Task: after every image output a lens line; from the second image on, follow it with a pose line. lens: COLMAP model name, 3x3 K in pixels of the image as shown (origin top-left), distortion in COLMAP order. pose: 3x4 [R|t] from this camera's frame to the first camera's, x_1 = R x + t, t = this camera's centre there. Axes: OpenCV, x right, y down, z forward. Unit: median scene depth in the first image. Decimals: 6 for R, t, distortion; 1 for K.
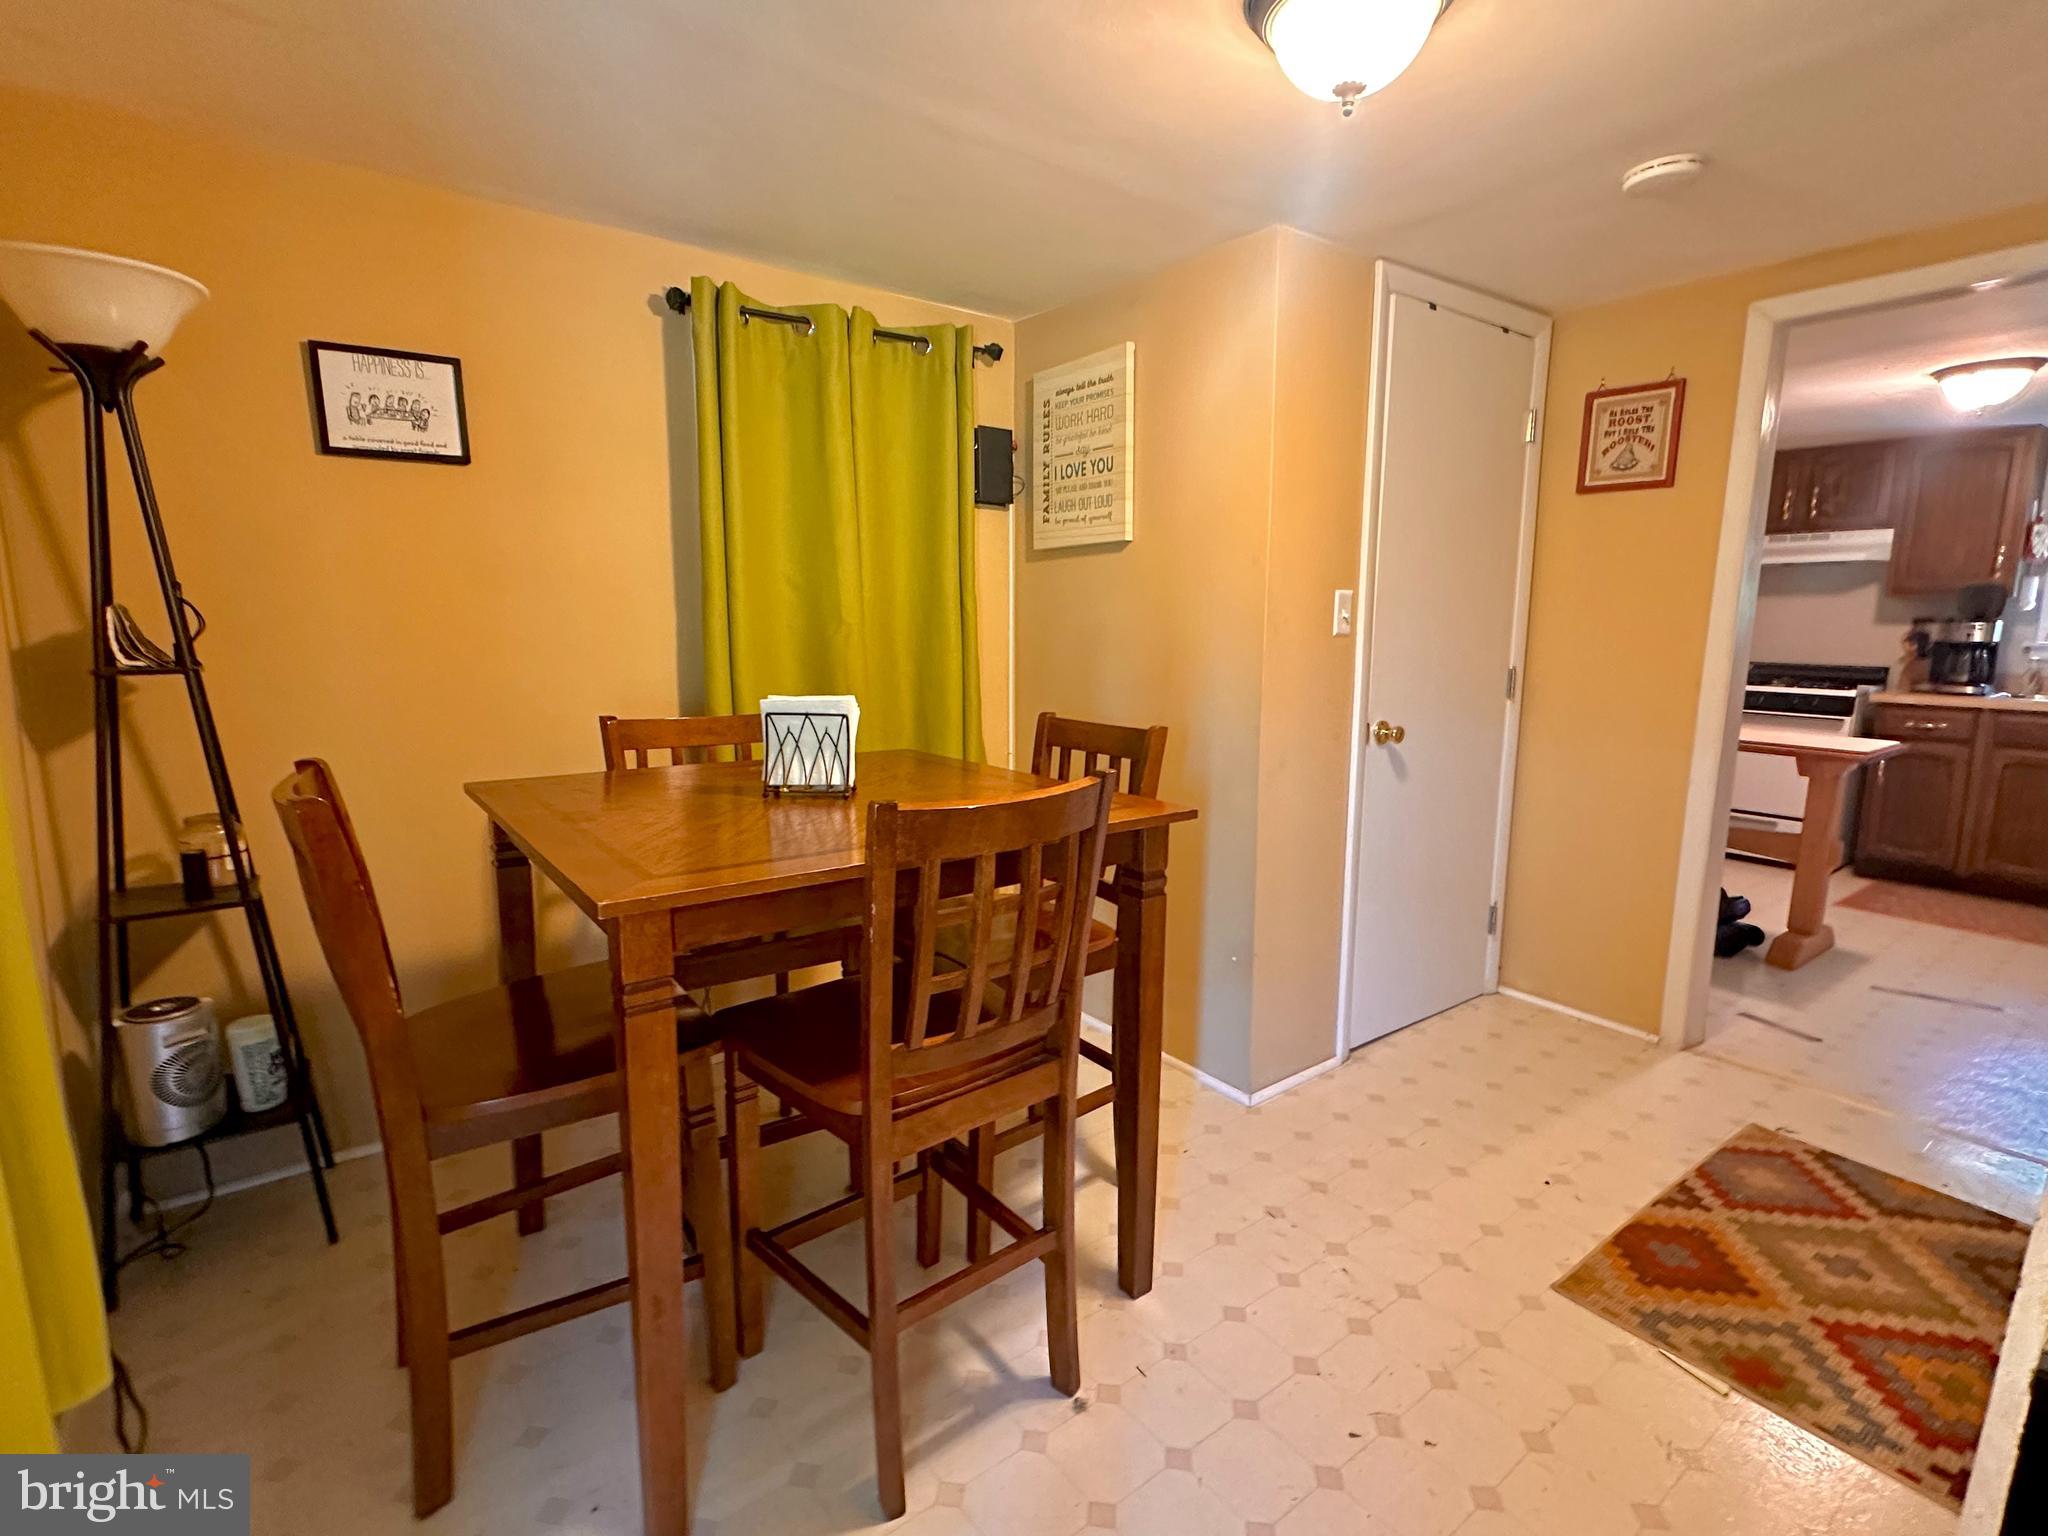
lens RADIAL K [[944.4, 0, 1039.0], [0, 944.4, 773.7], [0, 0, 1]] dist [-0.001525, 0.000415]
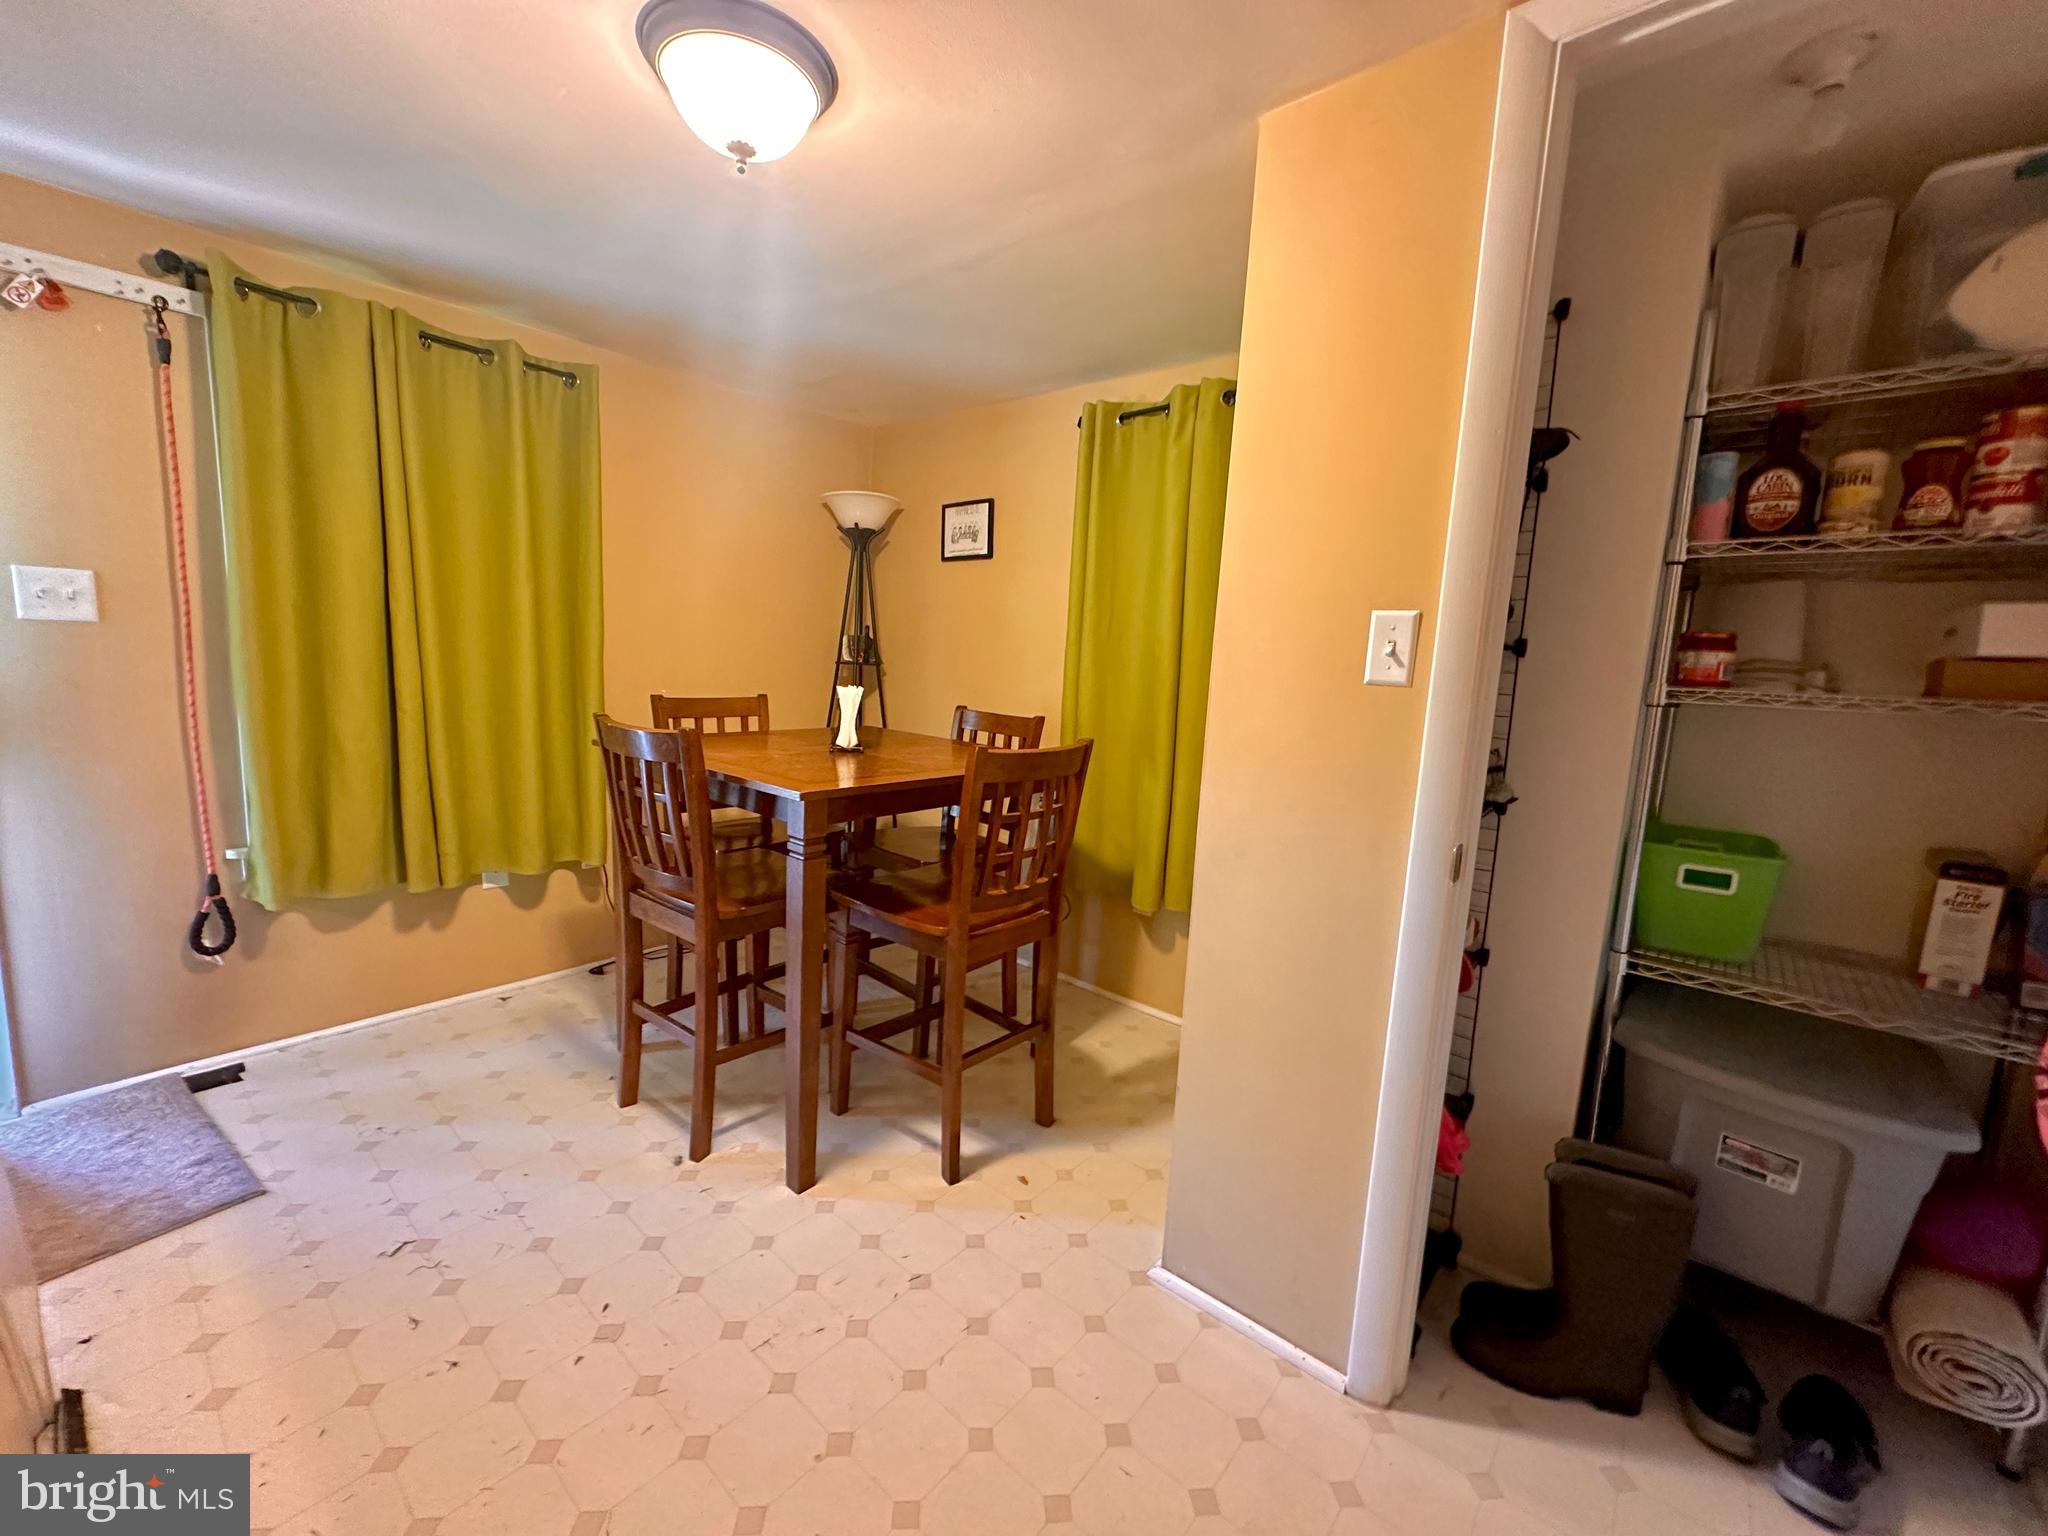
lens RADIAL K [[816.8, 0, 1027.6], [0, 816.8, 771.5], [0, 0, 1]] dist [-0.002221, 0.001594]
pose [[0.221195, 0.147188, -0.964058, 0.939747], [-0.209249, 0.972685, 0.100495, -0.116331], [0.952516, 0.179499, 0.245952, 0.793870]]
